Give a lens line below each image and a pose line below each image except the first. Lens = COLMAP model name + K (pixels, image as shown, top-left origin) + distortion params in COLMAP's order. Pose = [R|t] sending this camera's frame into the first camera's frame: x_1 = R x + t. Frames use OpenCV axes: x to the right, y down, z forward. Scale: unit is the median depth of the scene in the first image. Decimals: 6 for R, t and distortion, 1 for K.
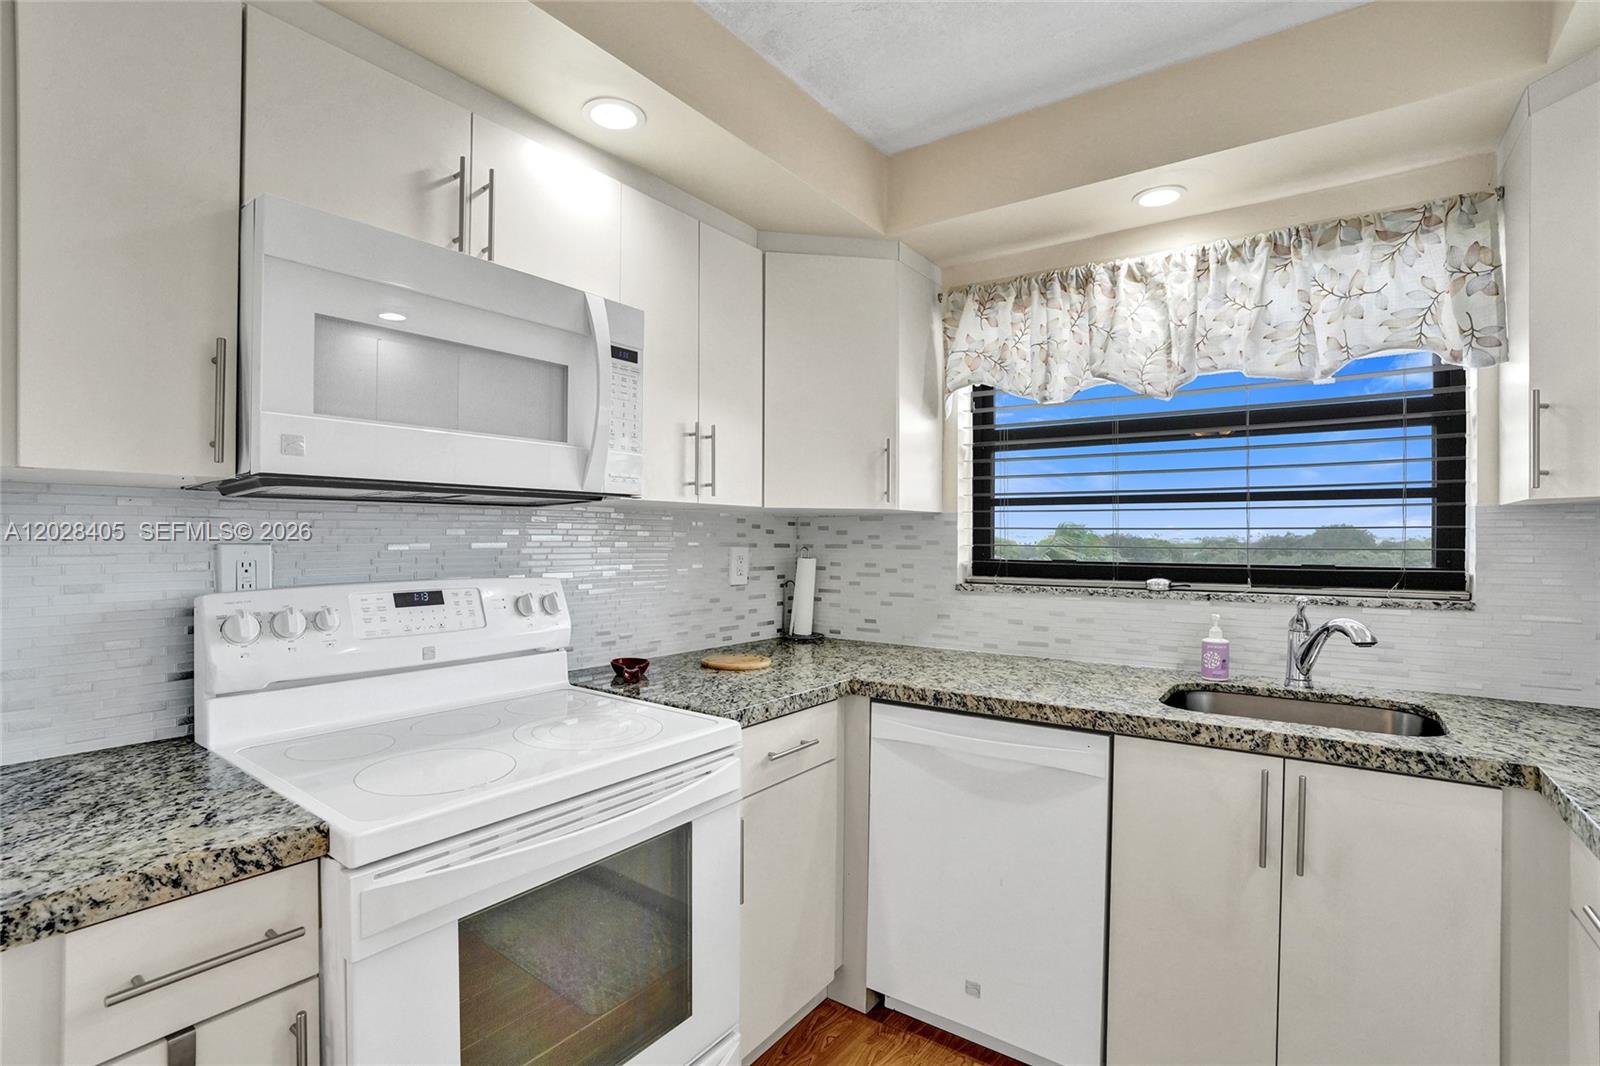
lens RADIAL K [[751.8, 0, 796.2], [0, 751.8, 540.4], [0, 0, 1]] dist [-0.076986, 0.031431]
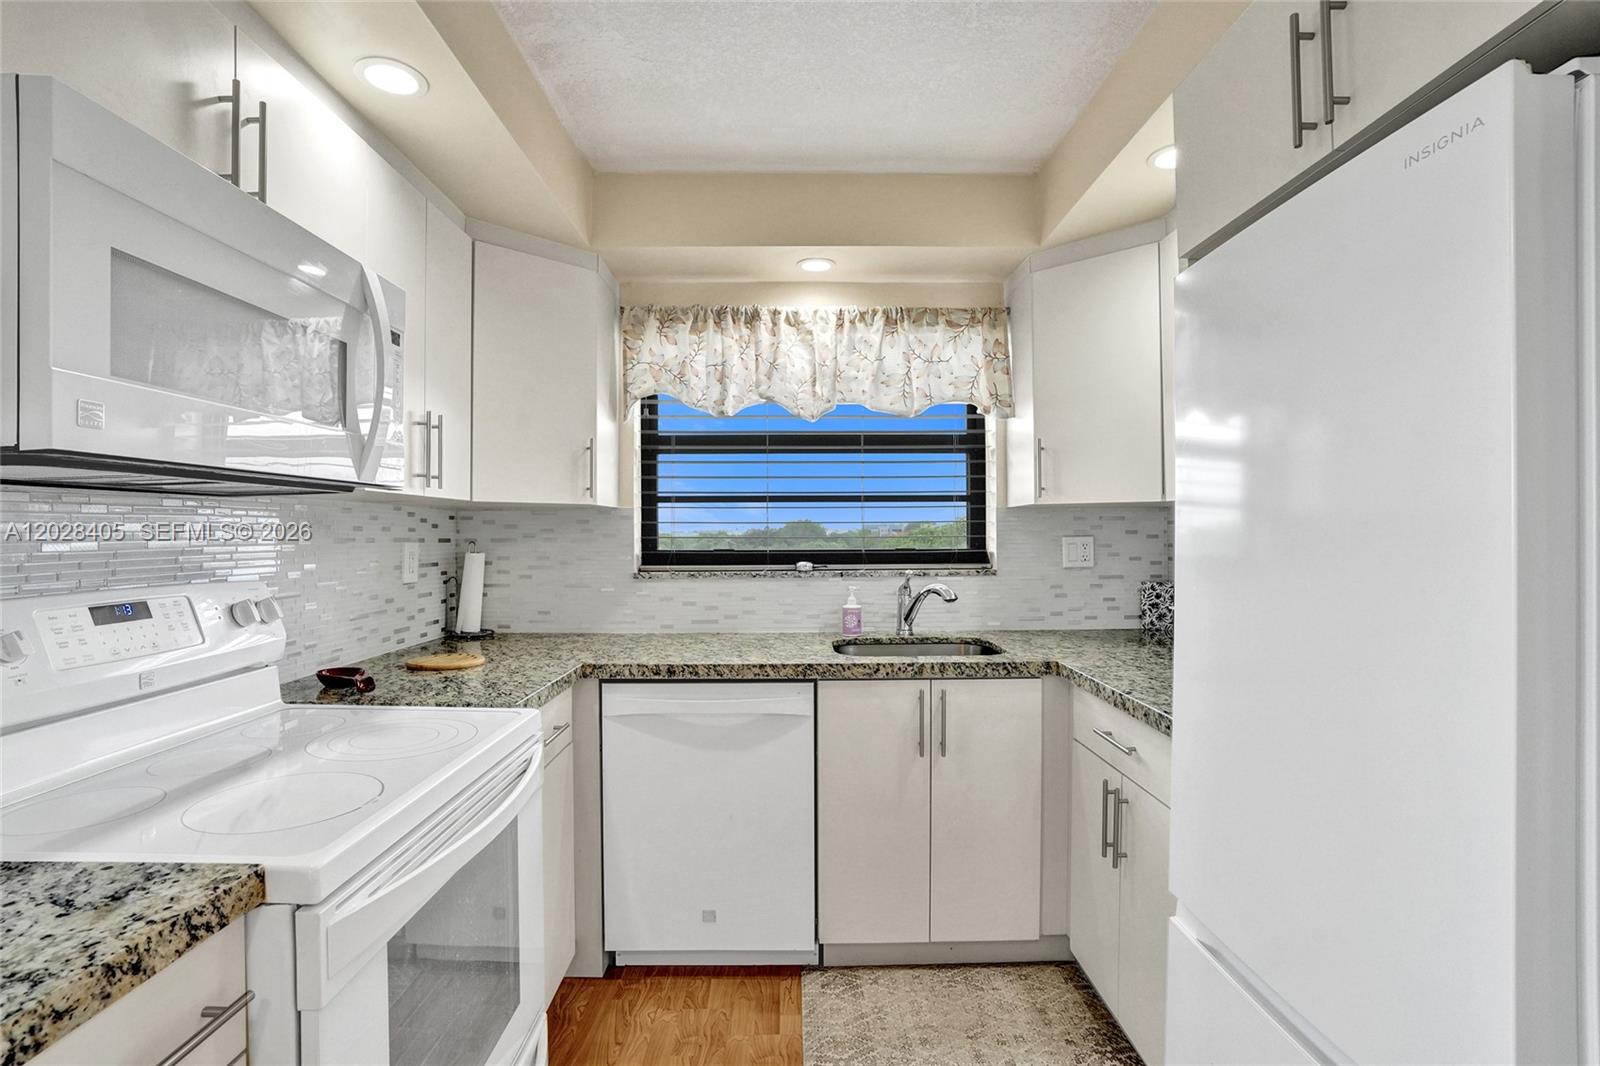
lens RADIAL K [[754.2, 0, 803.8], [0, 754.2, 529.5], [0, 0, 1]] dist [-0.077131, 0.028640]
pose [[0.797172, -0.005914, 0.603723, -0.333701], [0.009584, 0.999950, -0.002860, 0.000191], [-0.603676, 0.008066, 0.797189, -0.036962]]
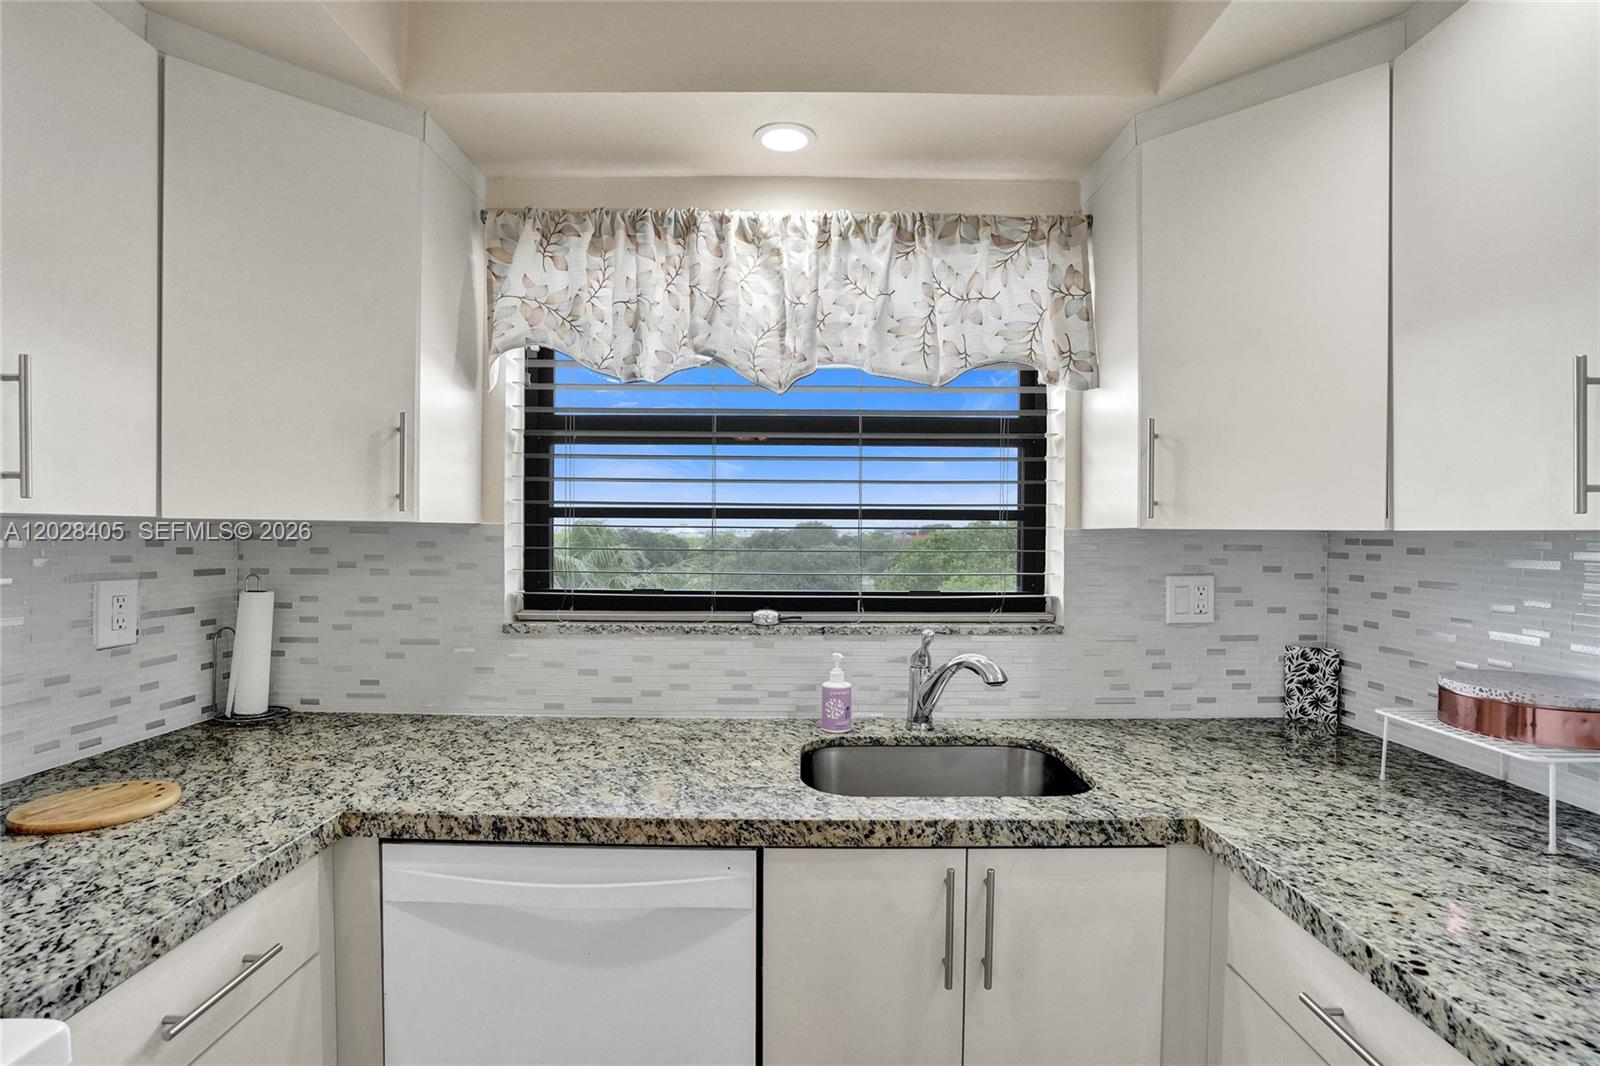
lens RADIAL K [[772.9, 0, 798.4], [0, 772.9, 542.1], [0, 0, 1]] dist [-0.069246, 0.027433]
pose [[0.808901, -0.006018, 0.587913, 0.016979], [-0.001550, 0.999922, 0.012367, -0.039078], [-0.587942, -0.010915, 0.808829, 0.325084]]
